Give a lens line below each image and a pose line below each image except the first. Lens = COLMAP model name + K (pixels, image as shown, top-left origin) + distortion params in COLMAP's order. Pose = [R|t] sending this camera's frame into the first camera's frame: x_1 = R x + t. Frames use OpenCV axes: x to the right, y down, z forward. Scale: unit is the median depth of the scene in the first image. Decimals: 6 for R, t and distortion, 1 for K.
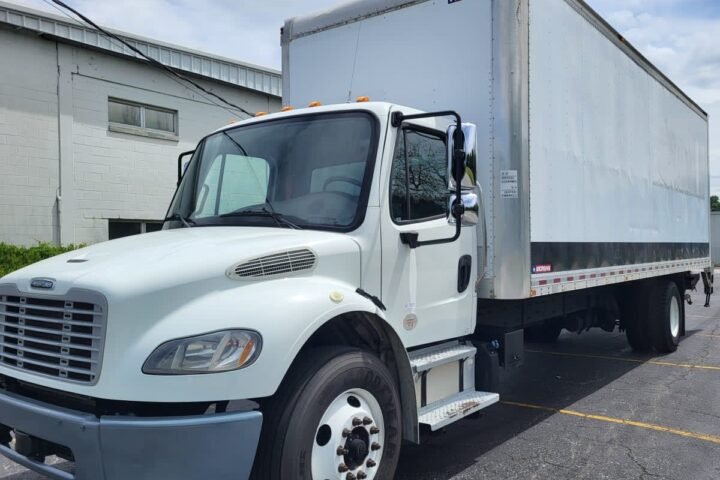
lens RADIAL K [[628.1, 0, 381.9], [0, 628.1, 238.7], [0, 0, 1]] dist [0.046938, 0.000164]
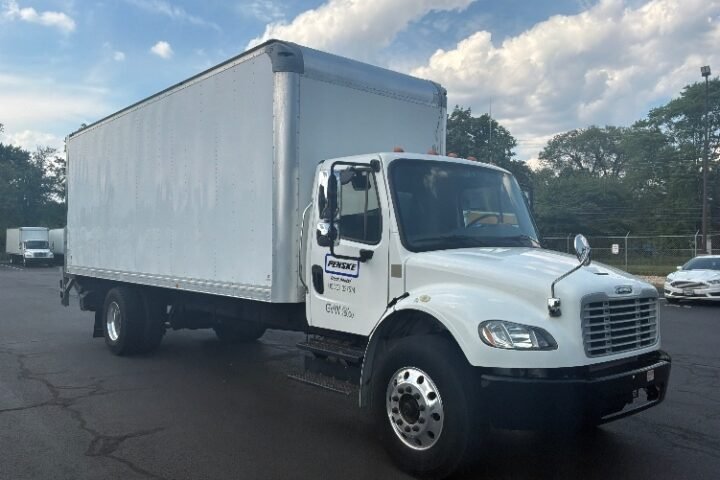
lens RADIAL K [[597.7, 0, 360.0], [0, 597.7, 240.0], [0, 0, 1]] dist [0.018296, -0.001328]
pose [[0.218168, 0.022660, 0.975648, -1.750924], [-0.028337, 0.999456, -0.016876, -0.003017], [-0.975500, -0.023965, 0.218692, 1.119335]]
